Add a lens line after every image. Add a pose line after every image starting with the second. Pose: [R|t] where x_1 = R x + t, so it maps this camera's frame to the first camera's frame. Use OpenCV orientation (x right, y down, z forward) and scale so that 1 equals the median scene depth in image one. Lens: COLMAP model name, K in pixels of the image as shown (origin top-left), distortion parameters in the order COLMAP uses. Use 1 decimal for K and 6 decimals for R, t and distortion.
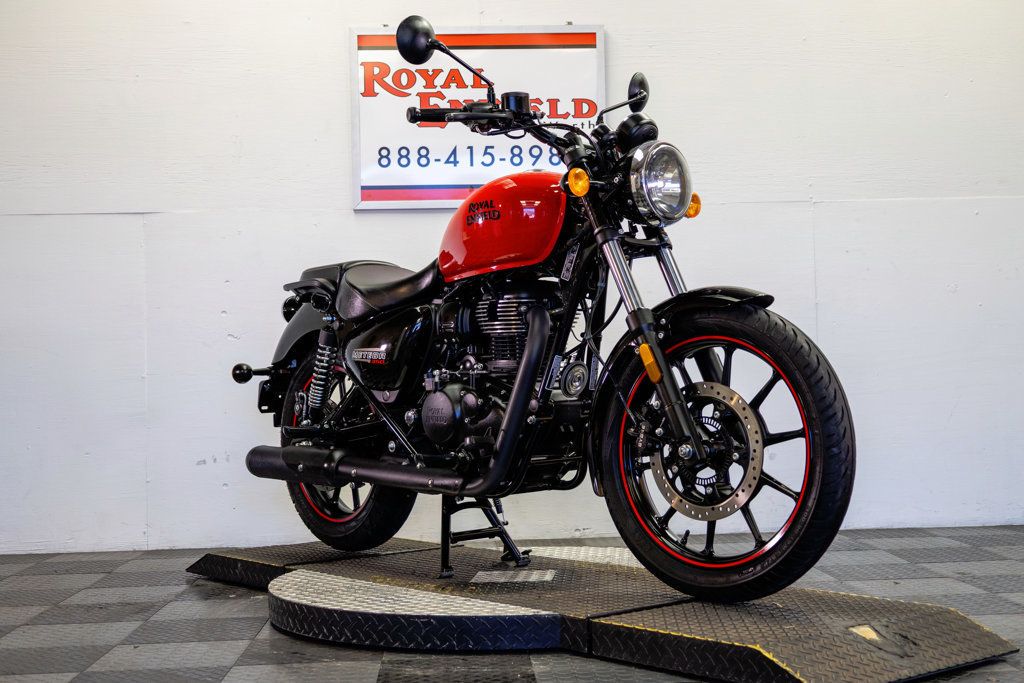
lens RADIAL K [[1468.5, 0, 512.0], [0, 1468.5, 341.5], [0, 0, 1]] dist [0.025389, 0.047388]
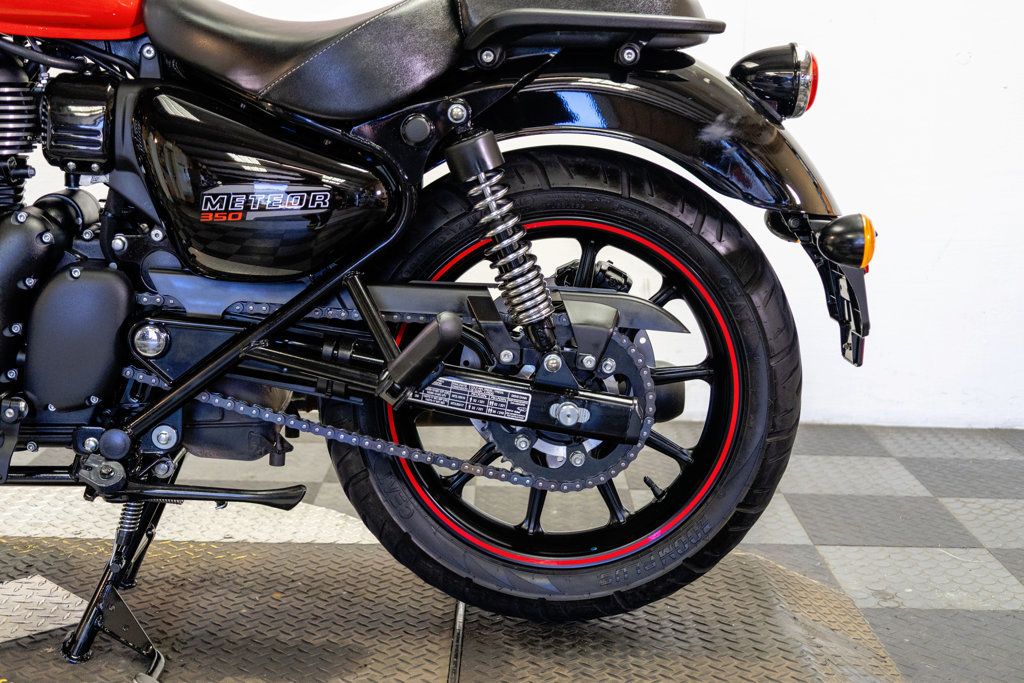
lens RADIAL K [[1417.0, 0, 512.0], [0, 1417.0, 341.5], [0, 0, 1]] dist [0.023012, -0.009633]
pose [[0.997023, 0.057281, -0.051611, 0.147304], [-0.045016, 0.975905, 0.213501, -0.039364], [0.062597, -0.210542, 0.975579, 0.376172]]
